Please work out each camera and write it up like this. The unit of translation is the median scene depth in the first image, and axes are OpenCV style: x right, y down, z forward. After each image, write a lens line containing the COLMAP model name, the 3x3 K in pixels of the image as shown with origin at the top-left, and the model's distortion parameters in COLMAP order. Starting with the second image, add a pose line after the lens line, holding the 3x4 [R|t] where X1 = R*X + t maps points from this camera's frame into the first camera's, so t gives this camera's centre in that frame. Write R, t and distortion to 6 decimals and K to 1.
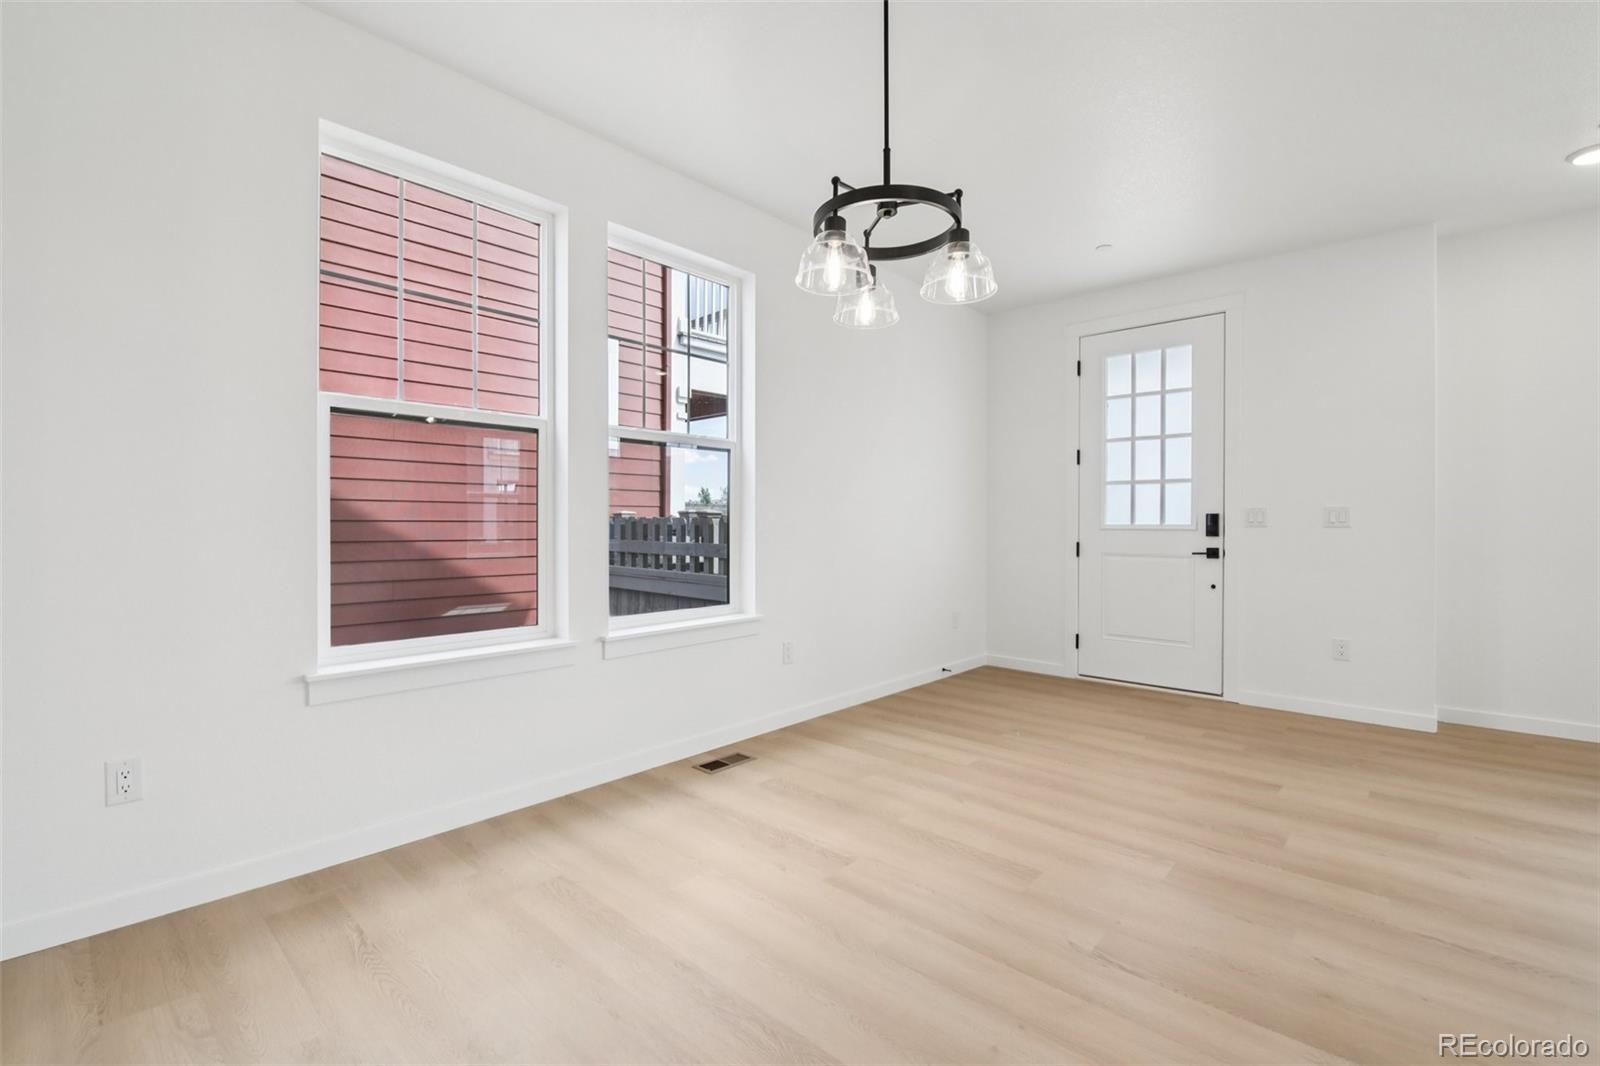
lens RADIAL K [[700.6, 0, 810.7], [0, 700.6, 530.1], [0, 0, 1]] dist [-0.002839, -0.009445]
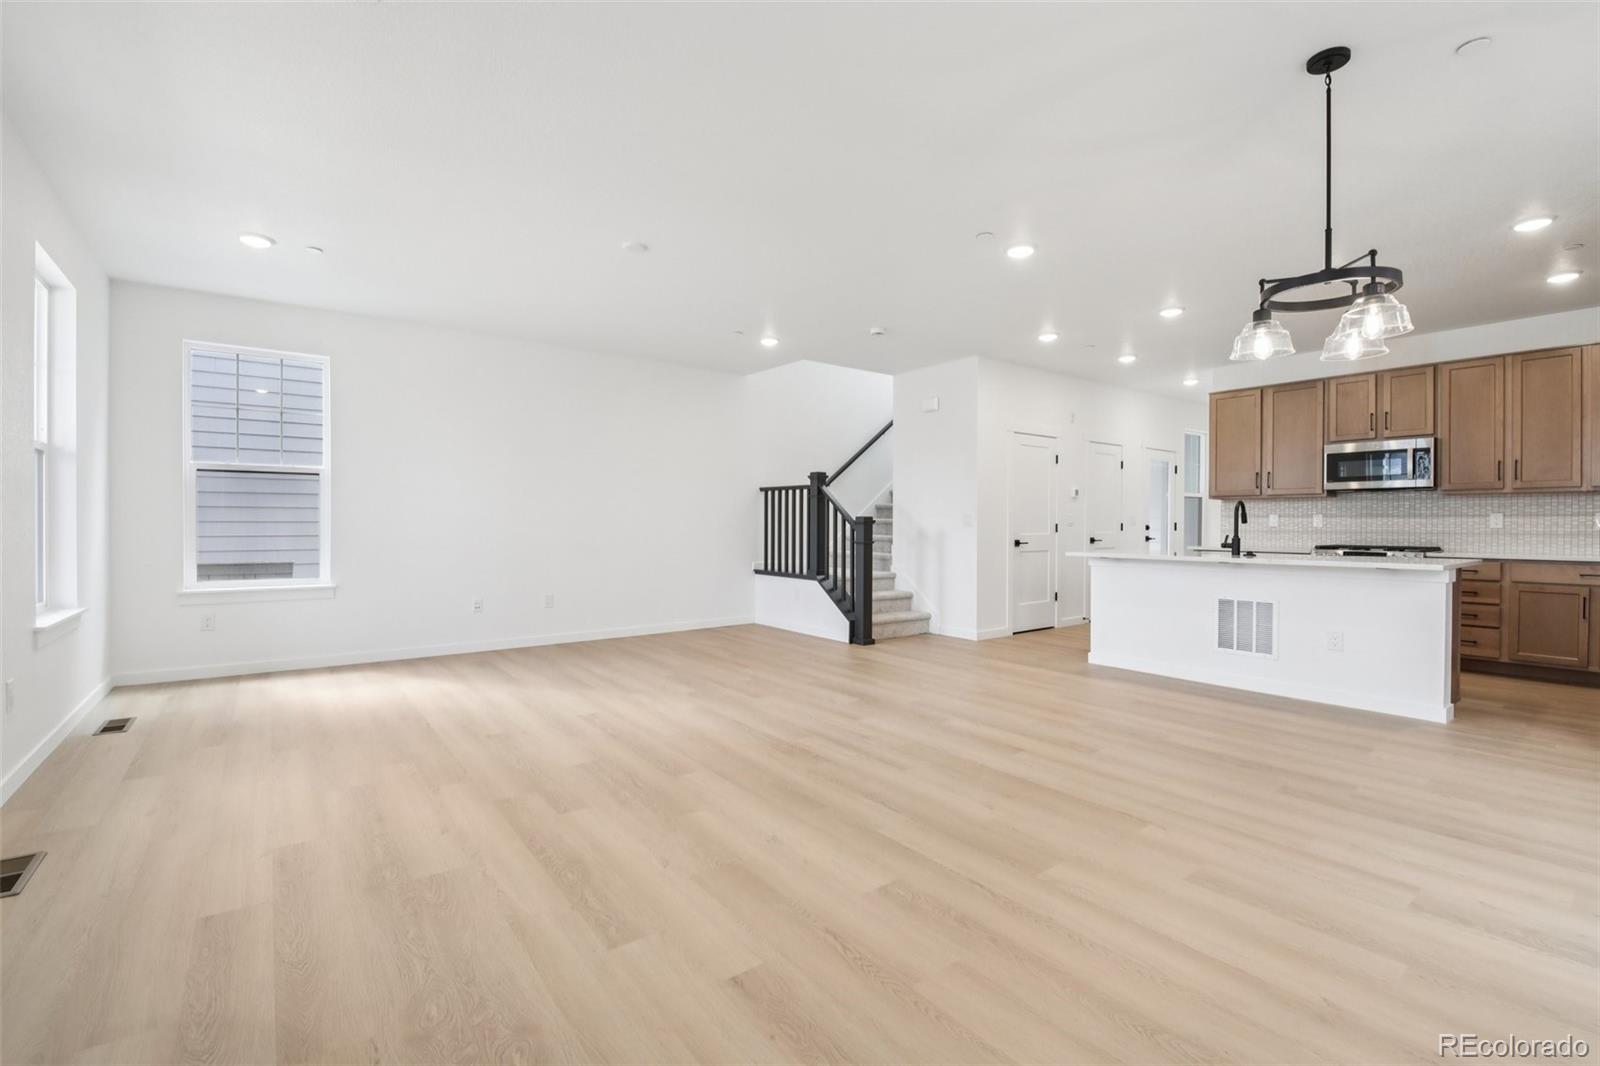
lens RADIAL K [[700.6, 0, 810.7], [0, 700.6, 530.1], [0, 0, 1]] dist [-0.002839, -0.009445]
pose [[-0.982598, -0.010085, 0.185468, 0.391424], [-0.006350, 0.999765, 0.020718, -0.011284], [-0.185634, 0.019180, -0.982432, 1.197996]]
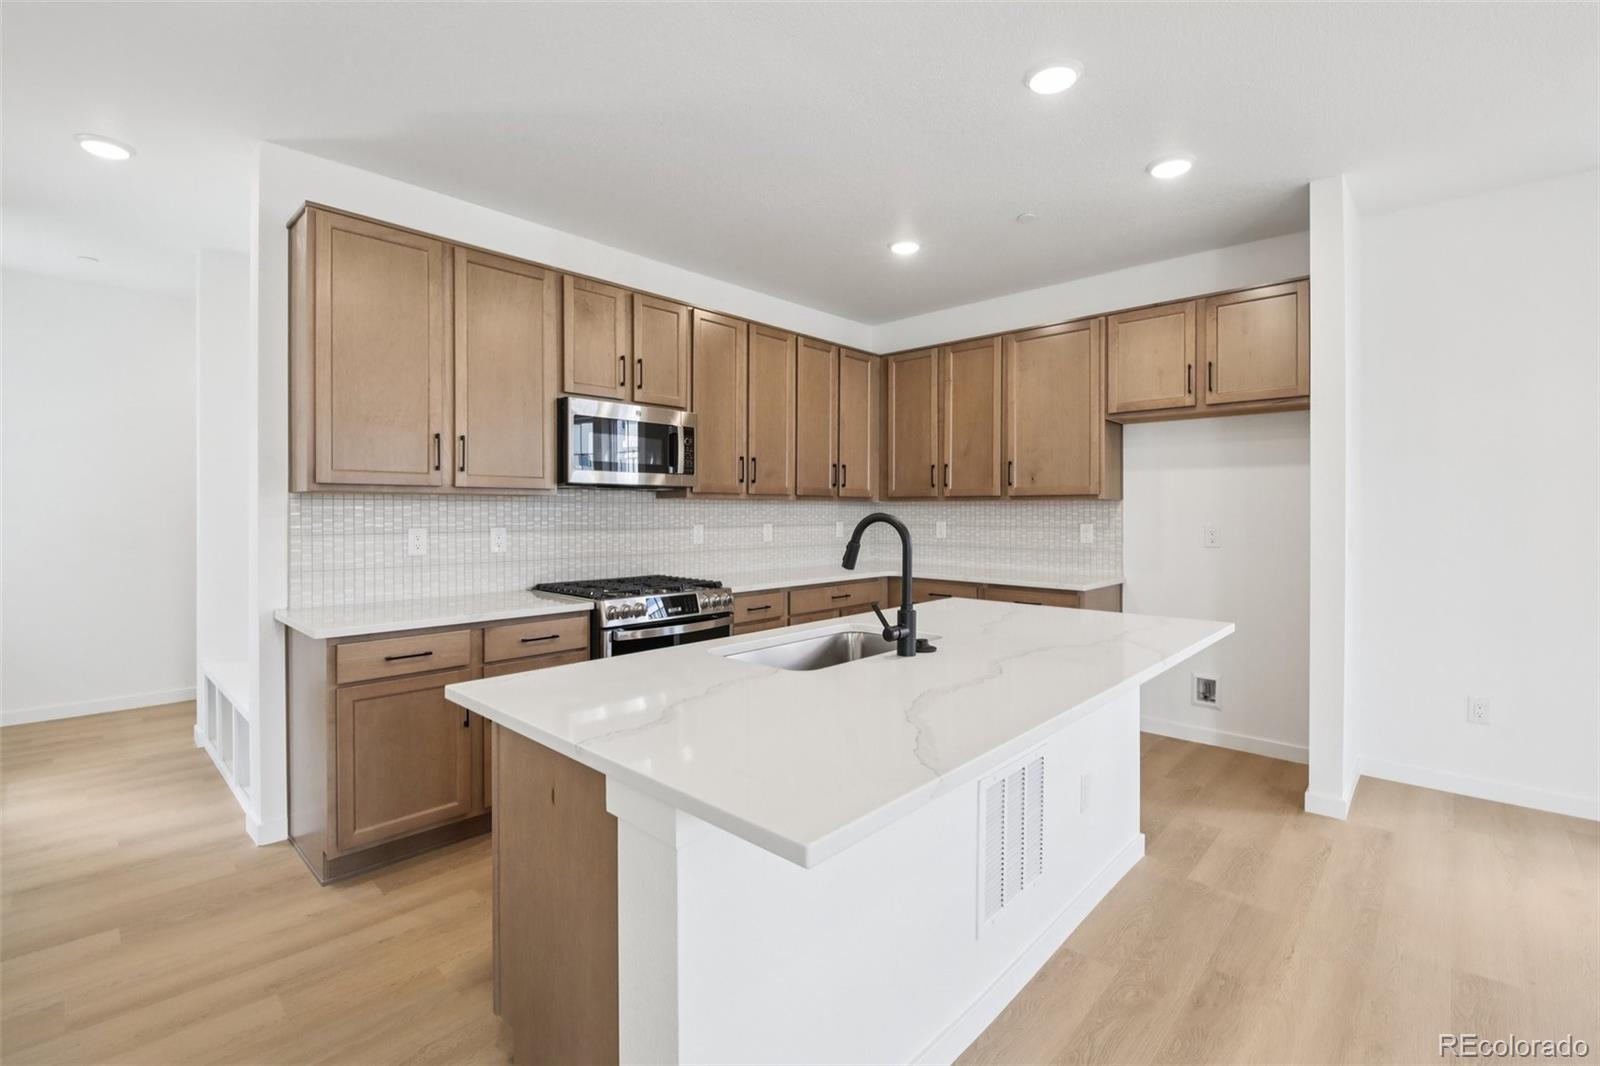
lens RADIAL K [[704.2, 0, 772.4], [0, 704.2, 518.2], [0, 0, 1]] dist [-0.000459, -0.010150]
pose [[-0.041045, 0.005065, -0.999144, 0.365657], [-0.011014, 0.999924, 0.005521, -0.042761], [0.999097, 0.011231, -0.040986, -0.310103]]
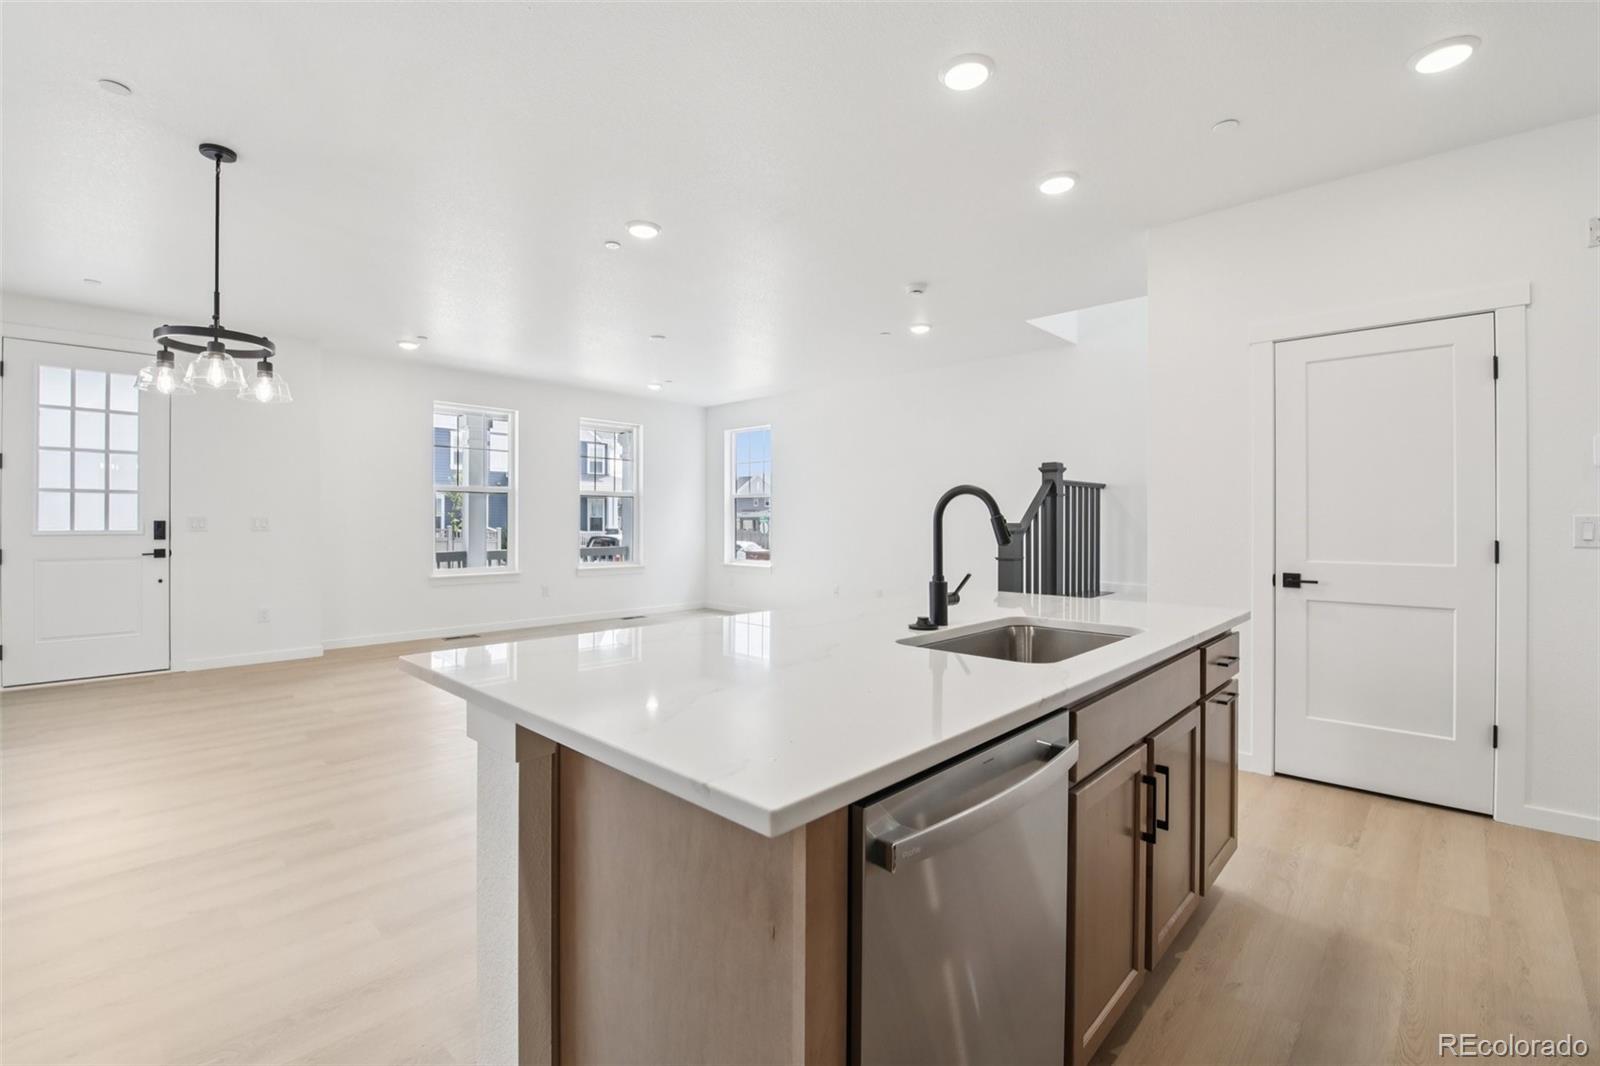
lens RADIAL K [[704.2, 0, 772.4], [0, 704.2, 518.2], [0, 0, 1]] dist [-0.000459, -0.010150]
pose [[0.052693, 0.001264, 0.998610, -0.669979], [0.007716, 0.999969, -0.001673, -0.020335], [-0.998581, 0.007794, 0.052682, -0.141943]]
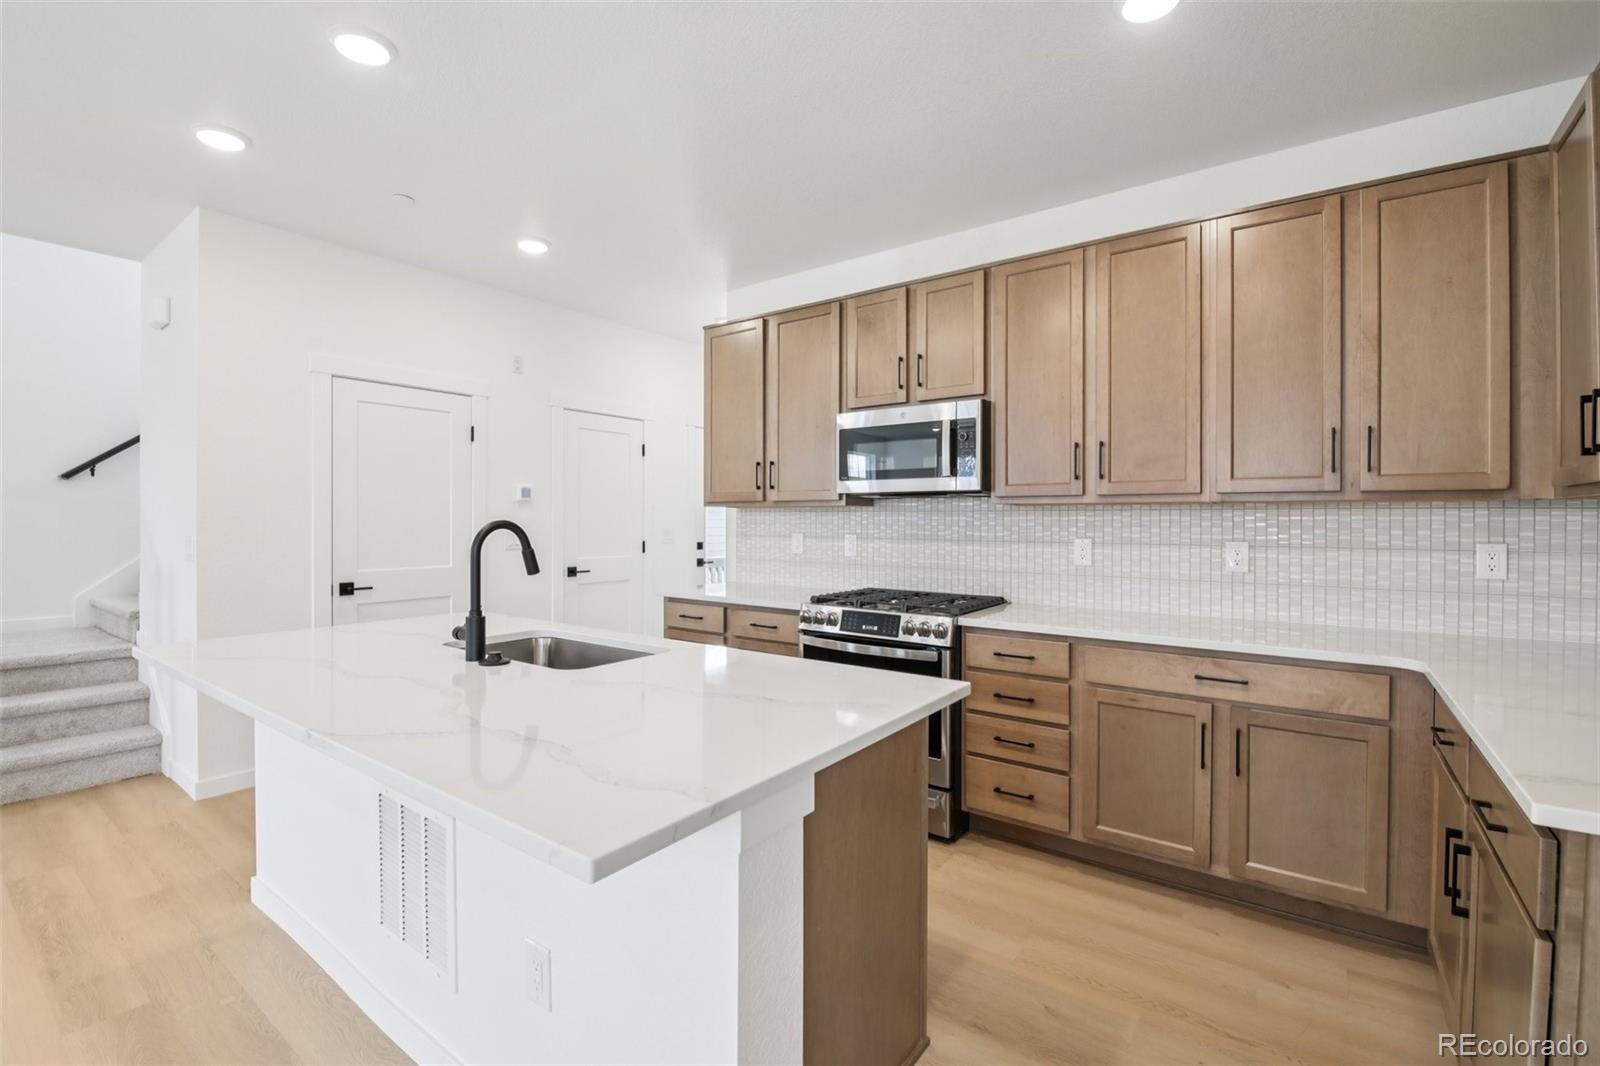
lens RADIAL K [[710.1, 0, 800.2], [0, 710.1, 521.8], [0, 0, 1]] dist [0.000535, -0.010884]
pose [[-0.994652, -0.007554, -0.103007, -0.324074], [-0.008851, 0.999887, 0.012140, -0.052212], [0.102904, 0.012987, -0.994607, 0.315239]]
